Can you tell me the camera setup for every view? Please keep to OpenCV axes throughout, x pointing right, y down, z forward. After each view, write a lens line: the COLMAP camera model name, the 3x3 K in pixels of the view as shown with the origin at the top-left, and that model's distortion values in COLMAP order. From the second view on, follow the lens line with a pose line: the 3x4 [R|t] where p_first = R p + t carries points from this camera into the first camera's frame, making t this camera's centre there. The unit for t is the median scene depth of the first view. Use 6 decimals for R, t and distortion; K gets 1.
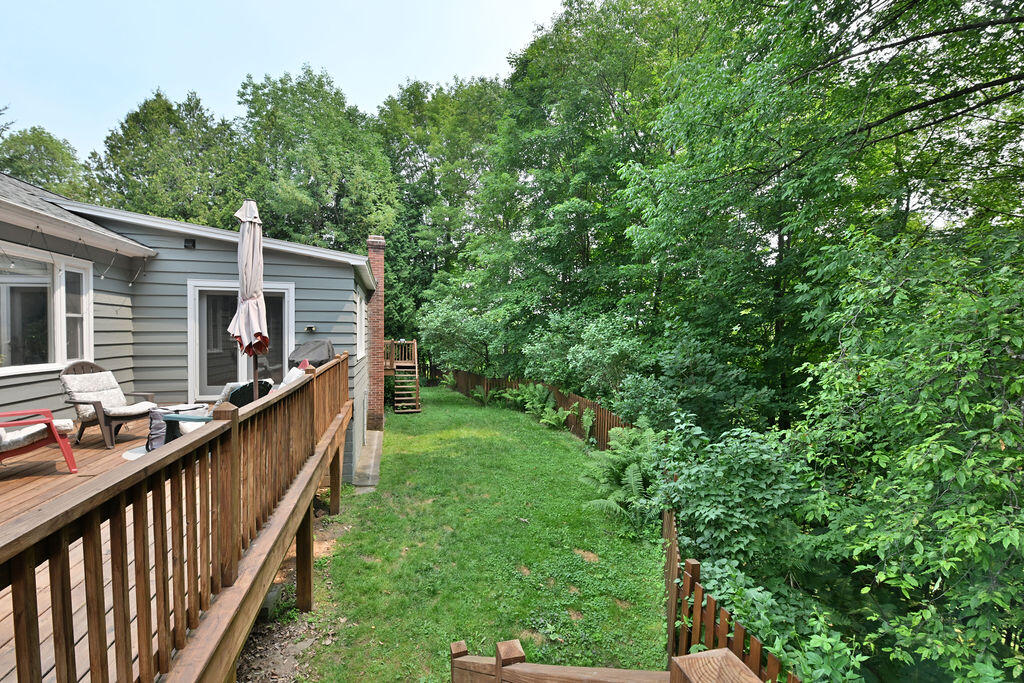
lens RADIAL K [[439.4, 0, 508.5], [0, 439.4, 340.1], [0, 0, 1]] dist [-0.012737, -0.001969]
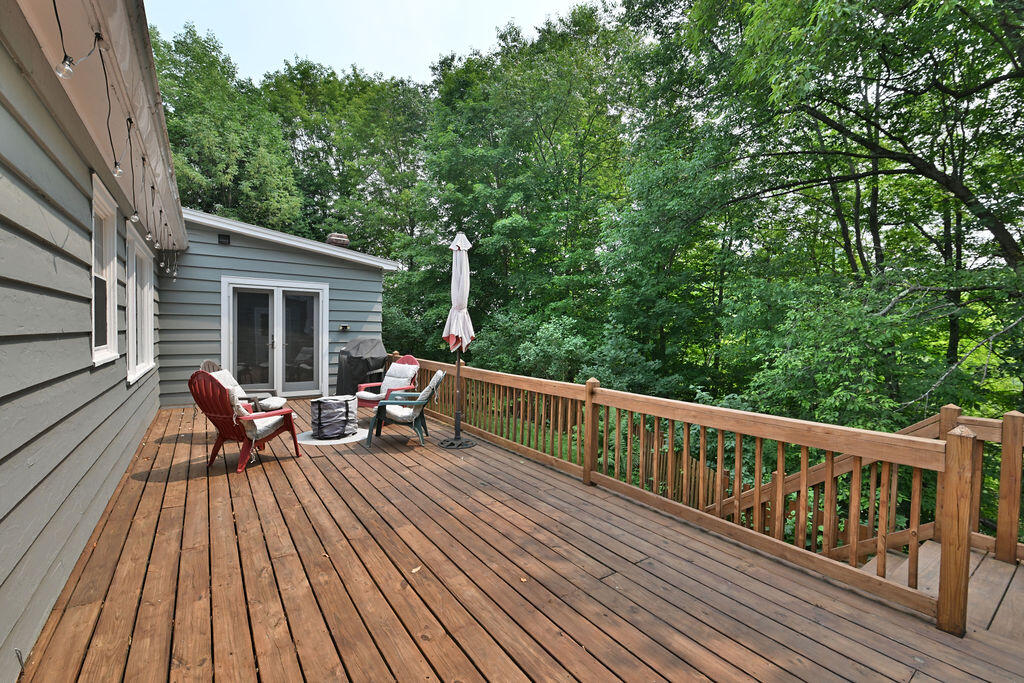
lens RADIAL K [[439.4, 0, 513.2], [0, 439.4, 340.5], [0, 0, 1]] dist [-0.012737, -0.001969]
pose [[0.935436, -0.001717, 0.353493, -0.453163], [-0.002133, 0.999943, 0.010502, -0.006950], [-0.353490, -0.010578, 0.935378, -0.136421]]
